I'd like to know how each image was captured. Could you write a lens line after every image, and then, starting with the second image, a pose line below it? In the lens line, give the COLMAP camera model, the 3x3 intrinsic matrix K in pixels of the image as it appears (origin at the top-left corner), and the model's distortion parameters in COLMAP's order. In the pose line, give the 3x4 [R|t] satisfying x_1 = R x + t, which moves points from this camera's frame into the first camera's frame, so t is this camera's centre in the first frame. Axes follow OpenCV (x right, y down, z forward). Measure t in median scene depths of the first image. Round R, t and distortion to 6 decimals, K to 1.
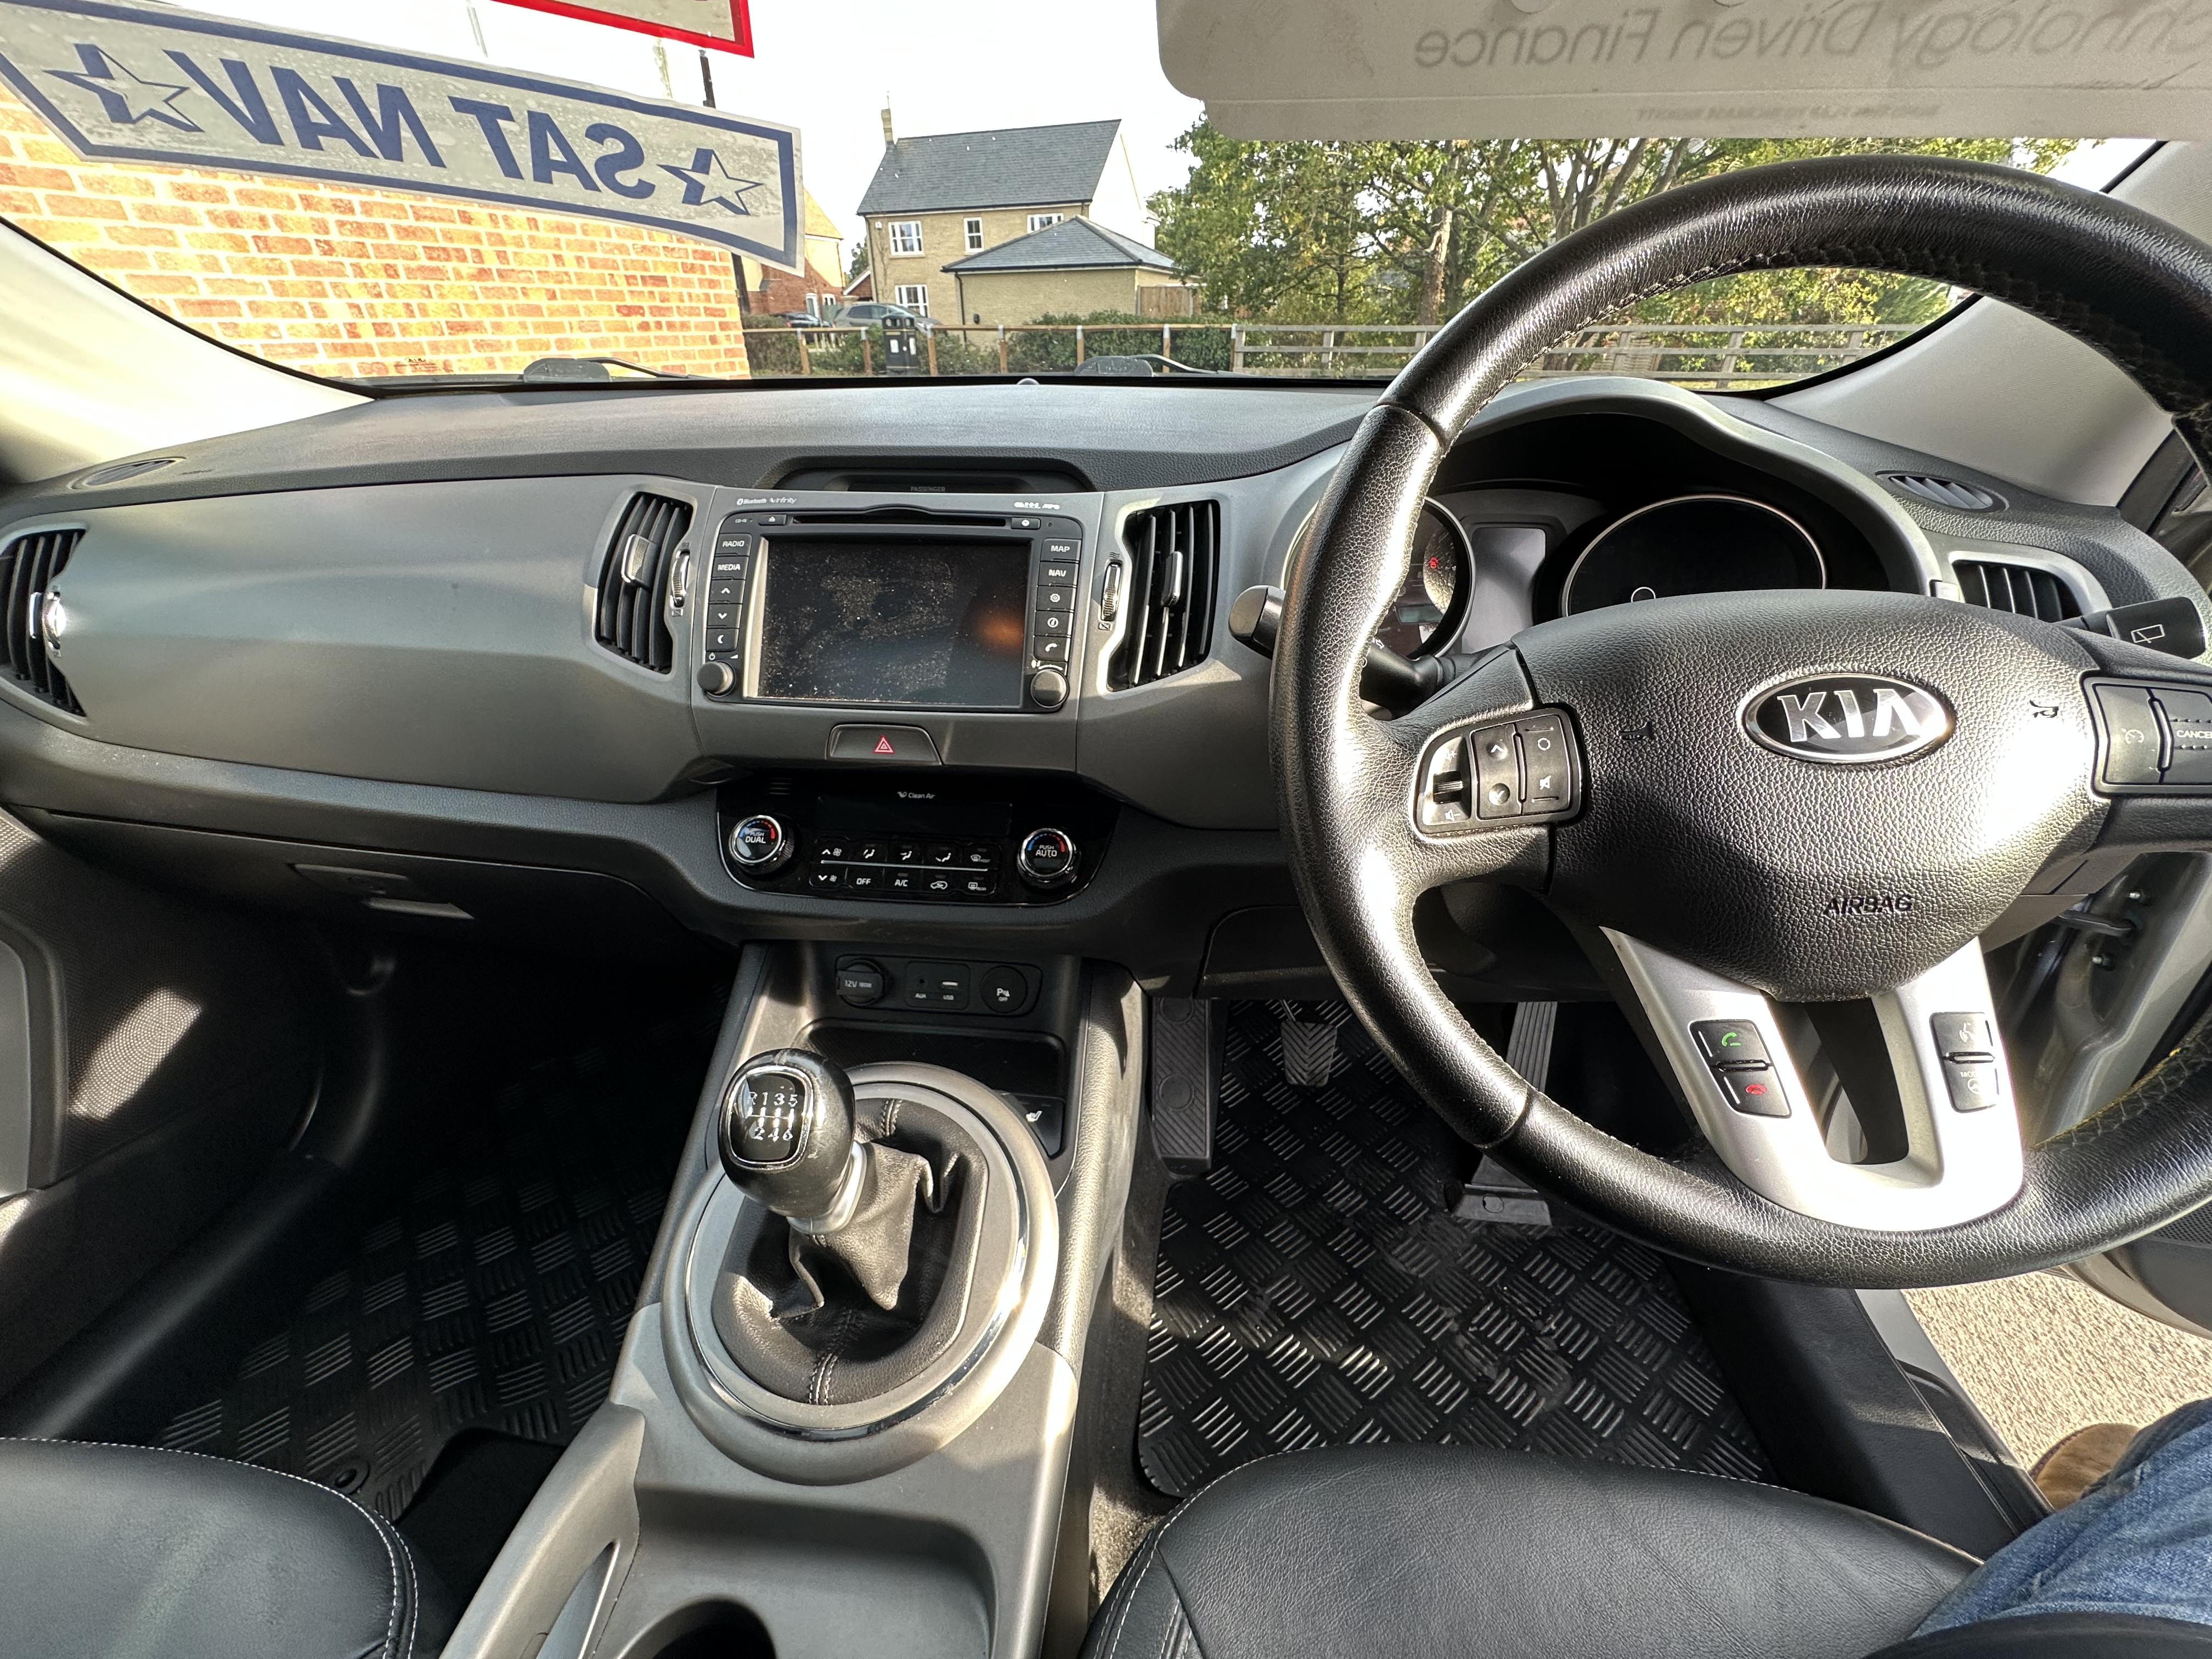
lens RADIAL K [[888.5, 0, 1106.0], [0, 888.5, 829.5], [0, 0, 1]] dist [-0.001473, 0.000394]
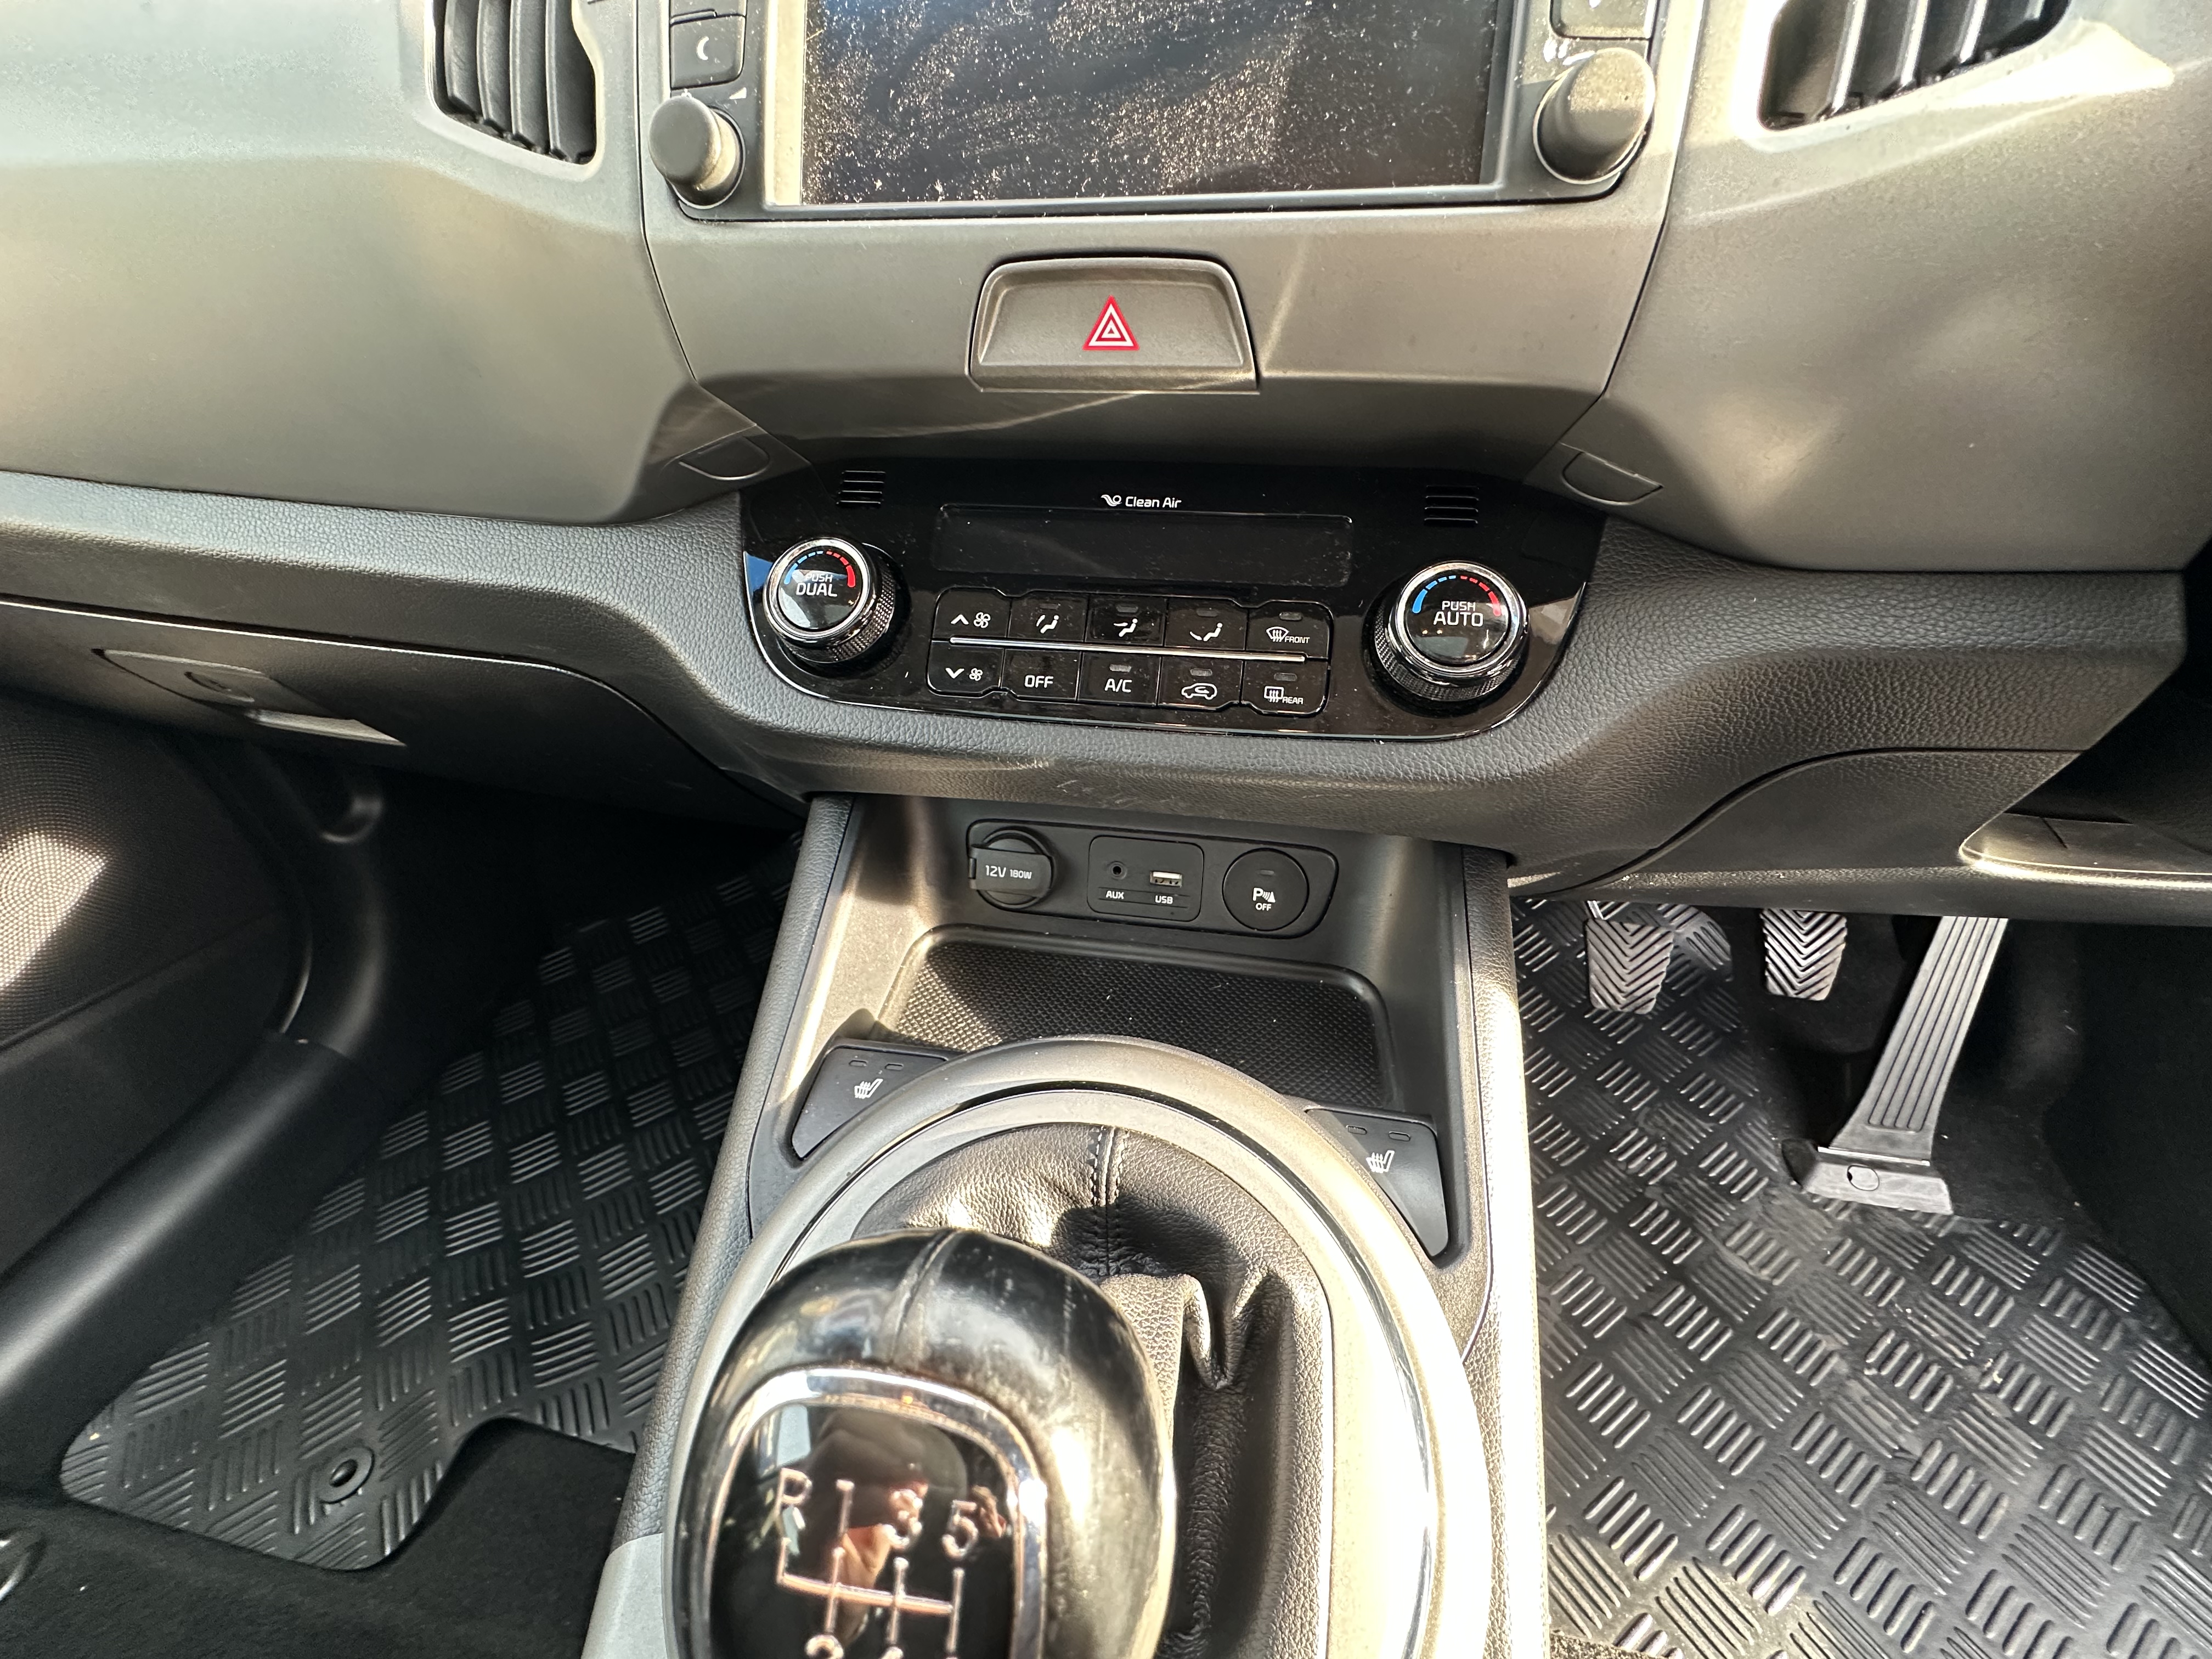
lens RADIAL K [[895.6, 0, 1102.2], [0, 895.6, 834.0], [0, 0, 1]] dist [-0.000361, 0.000504]
pose [[0.995345, 0.029435, -0.091771, -0.161723], [-0.012127, 0.982902, 0.183732, 0.042182], [0.095610, -0.181763, 0.978683, 0.433343]]
